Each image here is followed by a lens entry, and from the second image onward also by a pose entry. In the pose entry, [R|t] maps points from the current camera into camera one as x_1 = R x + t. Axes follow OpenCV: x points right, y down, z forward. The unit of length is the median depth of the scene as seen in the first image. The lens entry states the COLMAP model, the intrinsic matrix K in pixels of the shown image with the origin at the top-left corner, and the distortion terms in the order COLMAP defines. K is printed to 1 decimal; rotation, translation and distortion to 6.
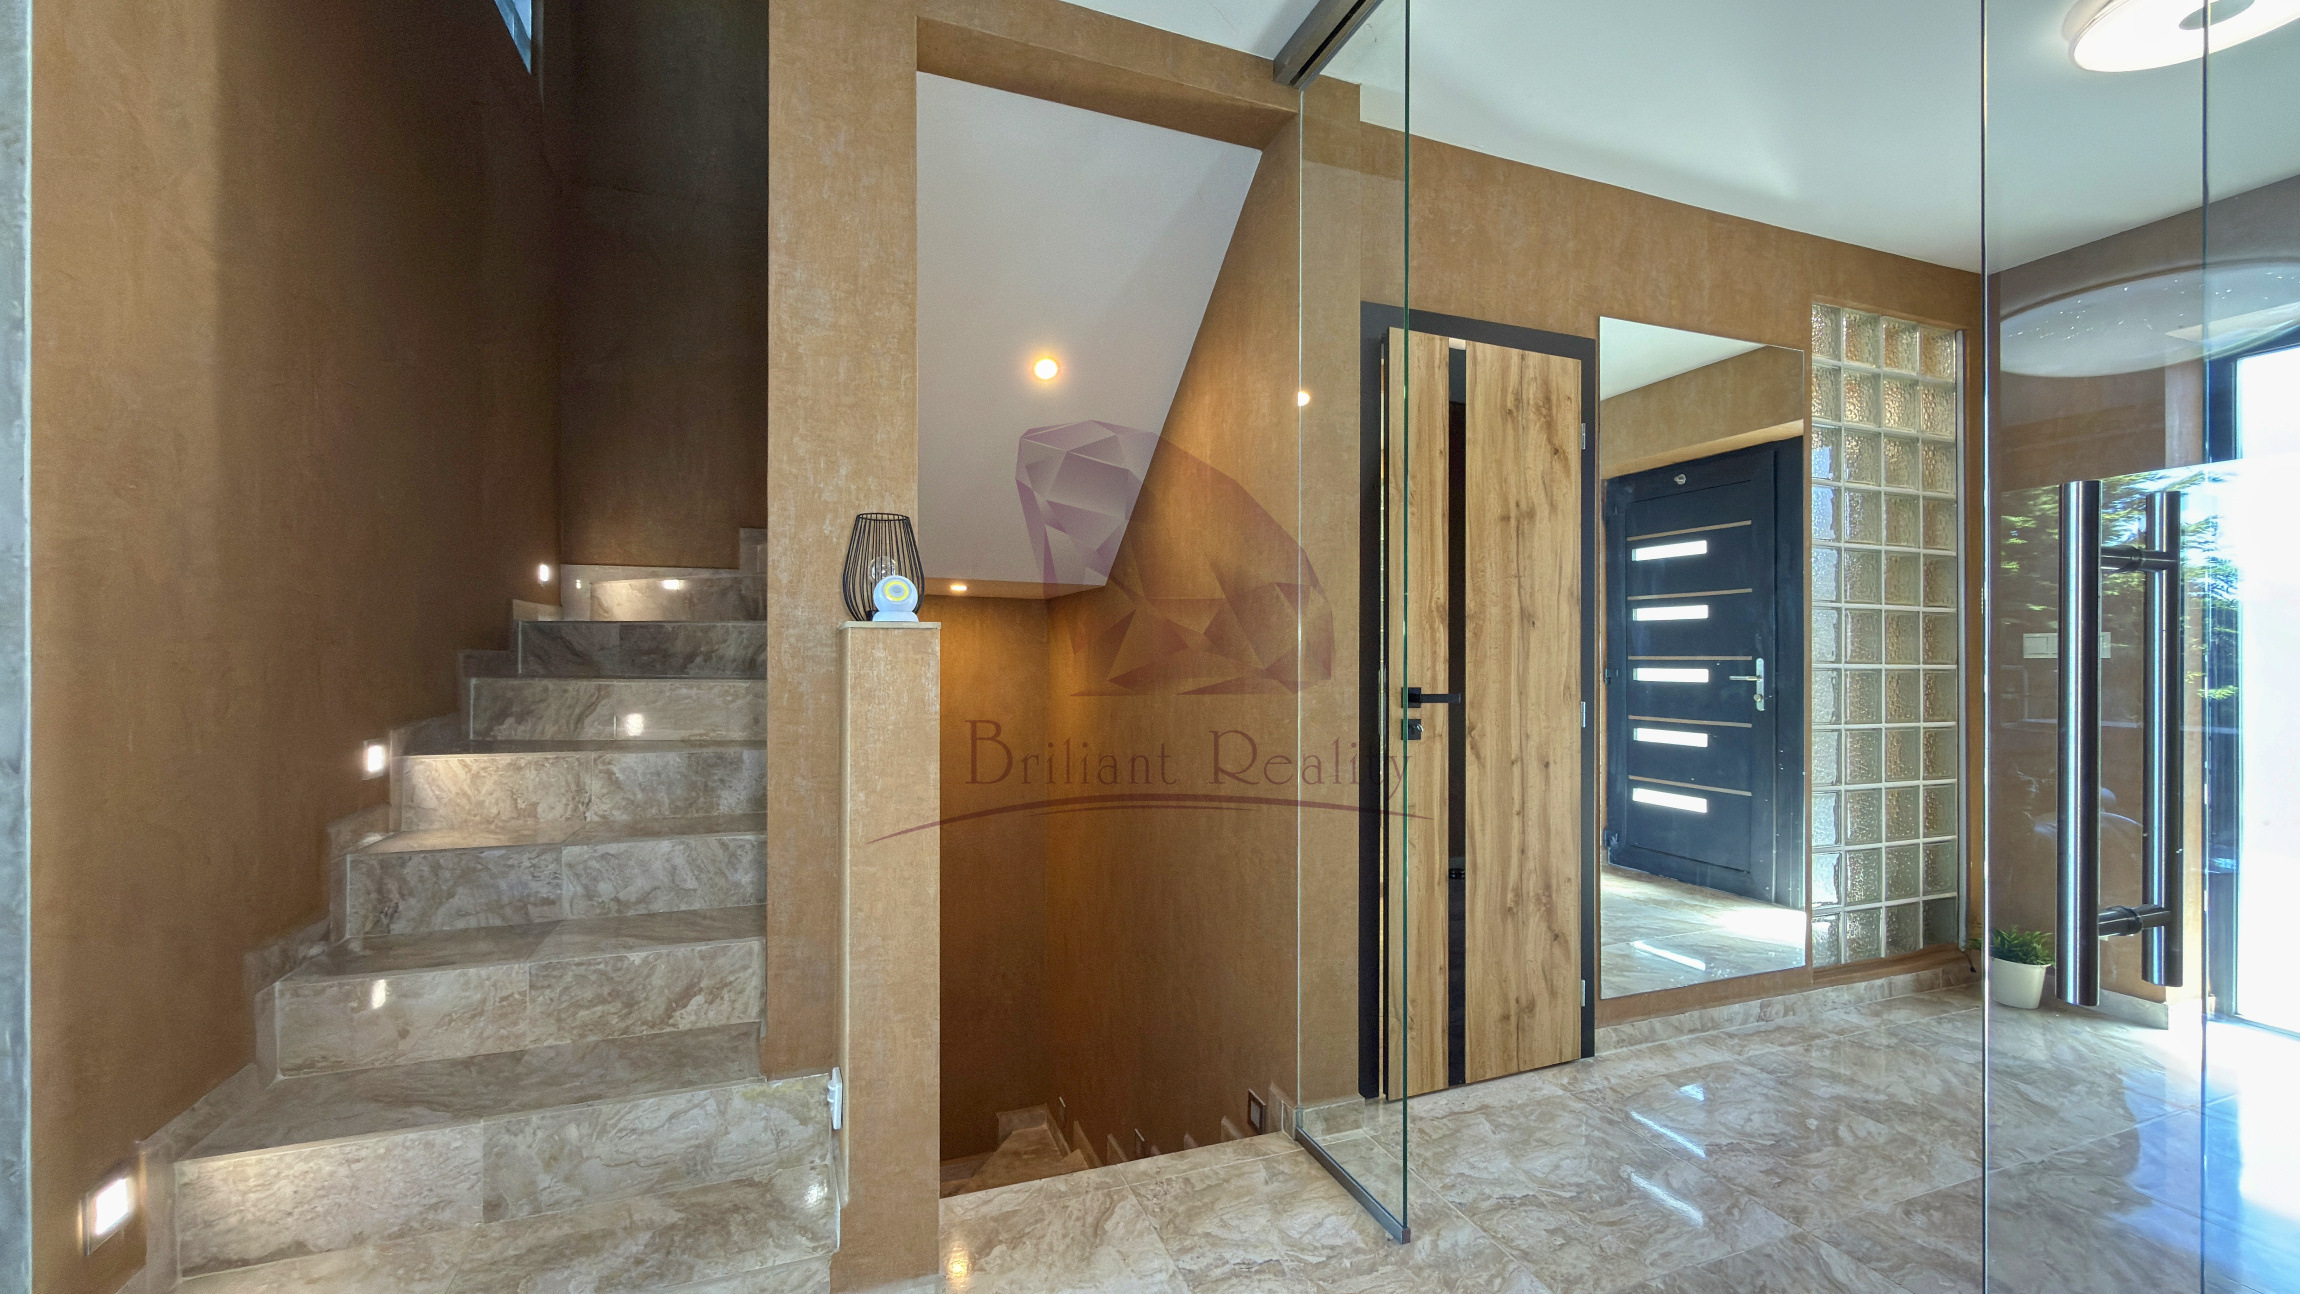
lens RADIAL K [[914.7, 0, 1181.3], [0, 914.7, 643.1], [0, 0, 1]] dist [0.003165, 0.000251]
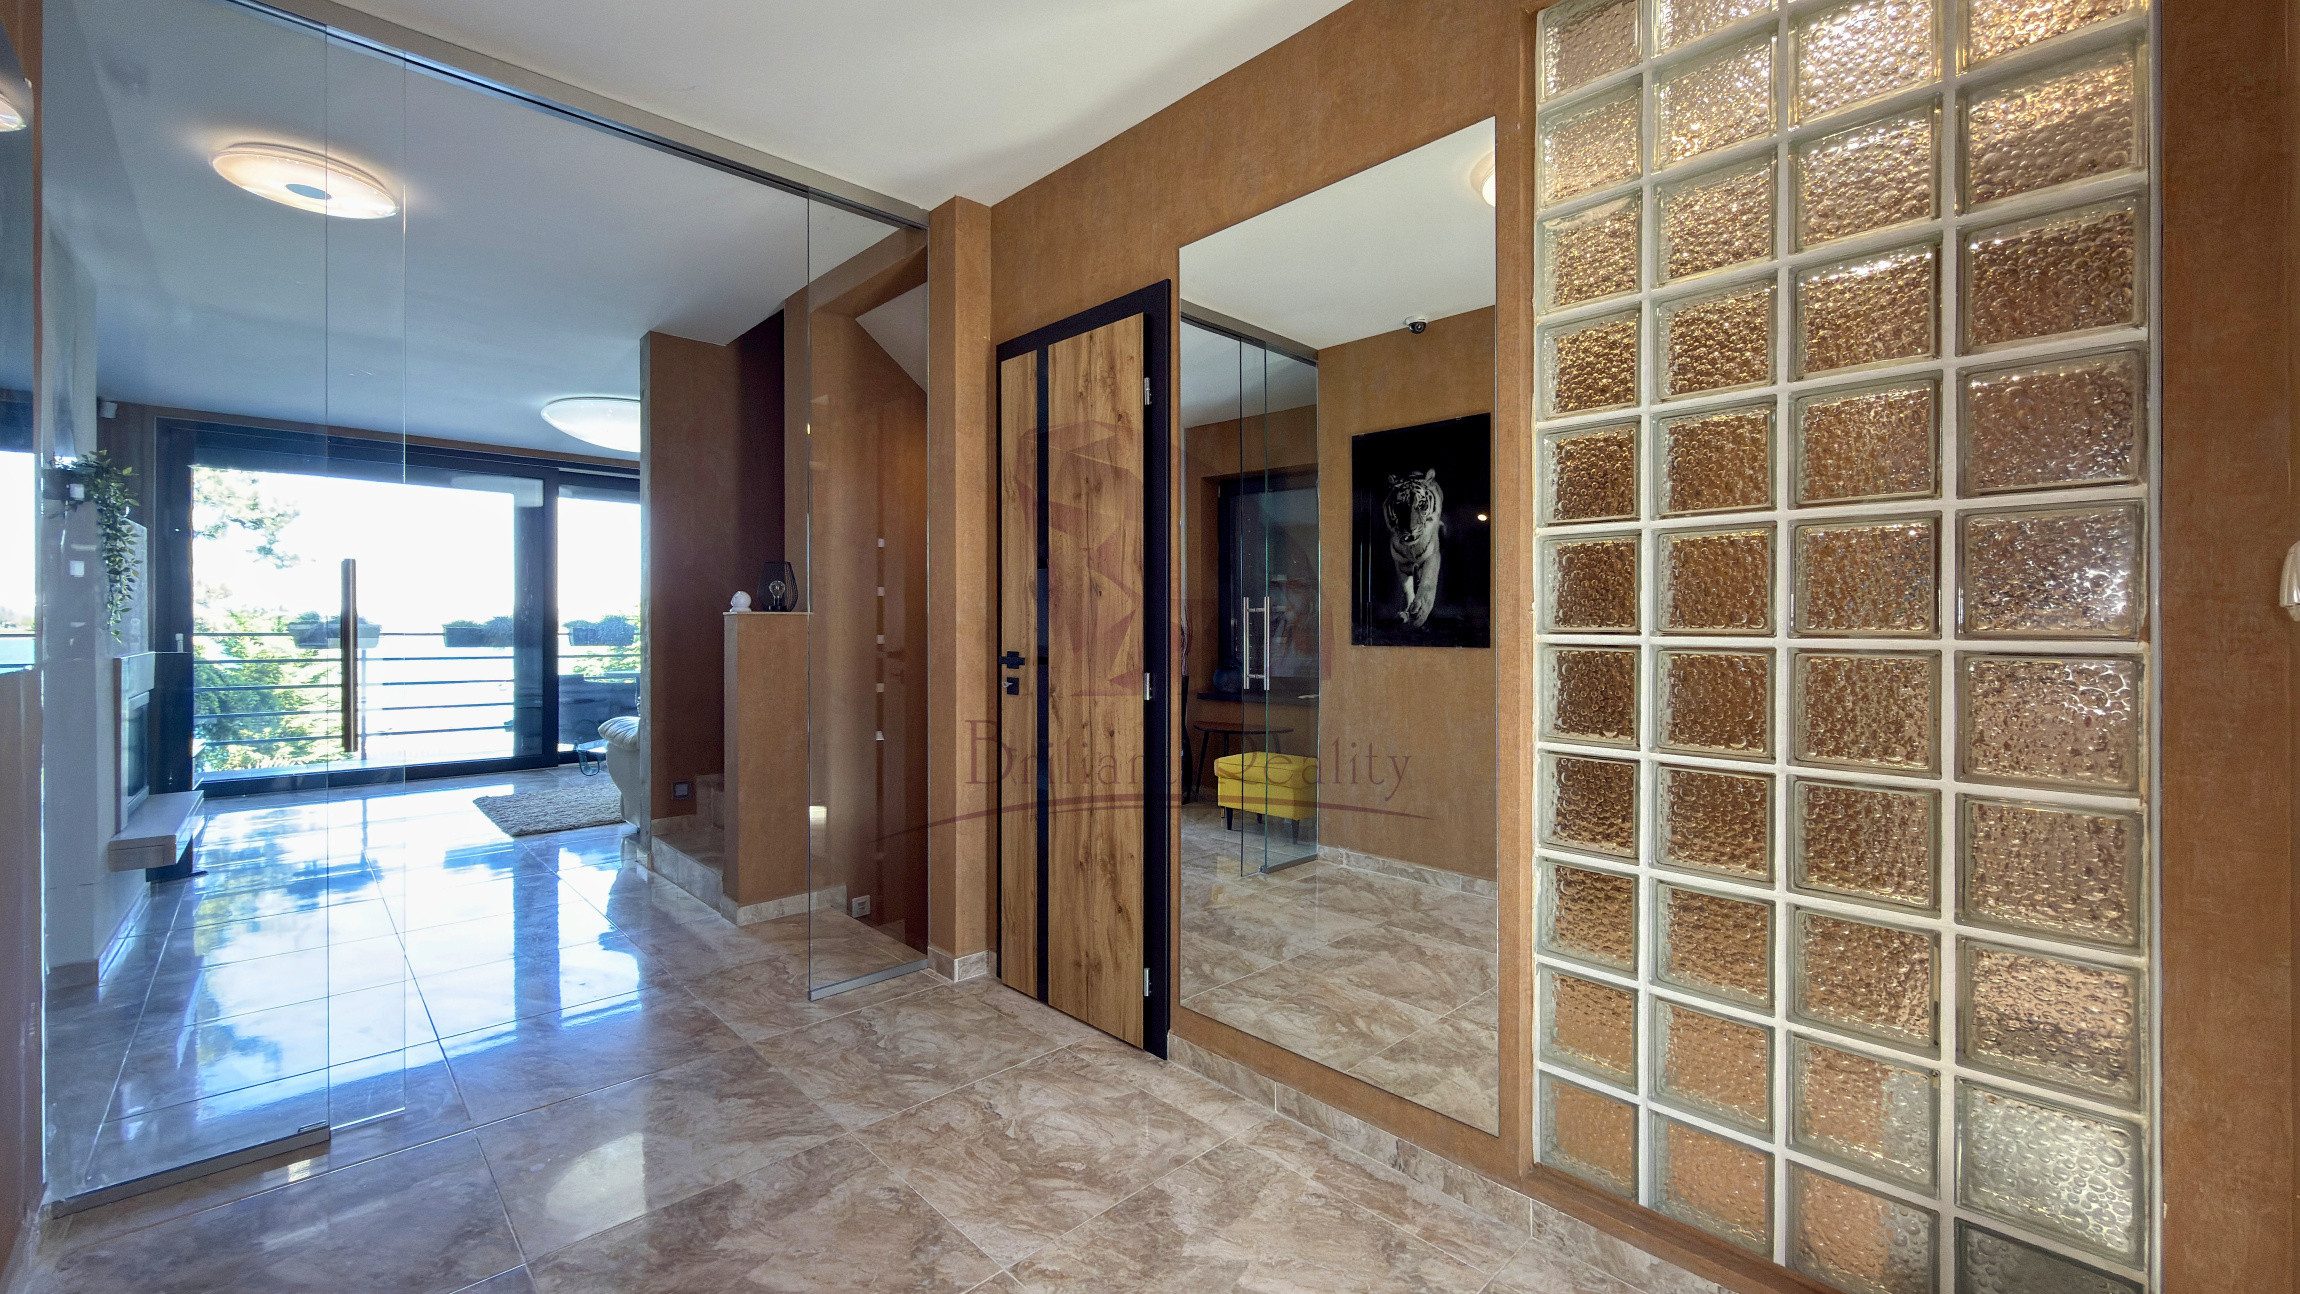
lens RADIAL K [[914.7, 0, 1181.3], [0, 914.7, 643.1], [0, 0, 1]] dist [0.003165, 0.000251]
pose [[0.399637, 0.003609, -0.916666, 1.372844], [-0.004137, 0.999989, 0.002134, 0.032148], [0.916664, 0.002940, 0.399648, 0.682236]]
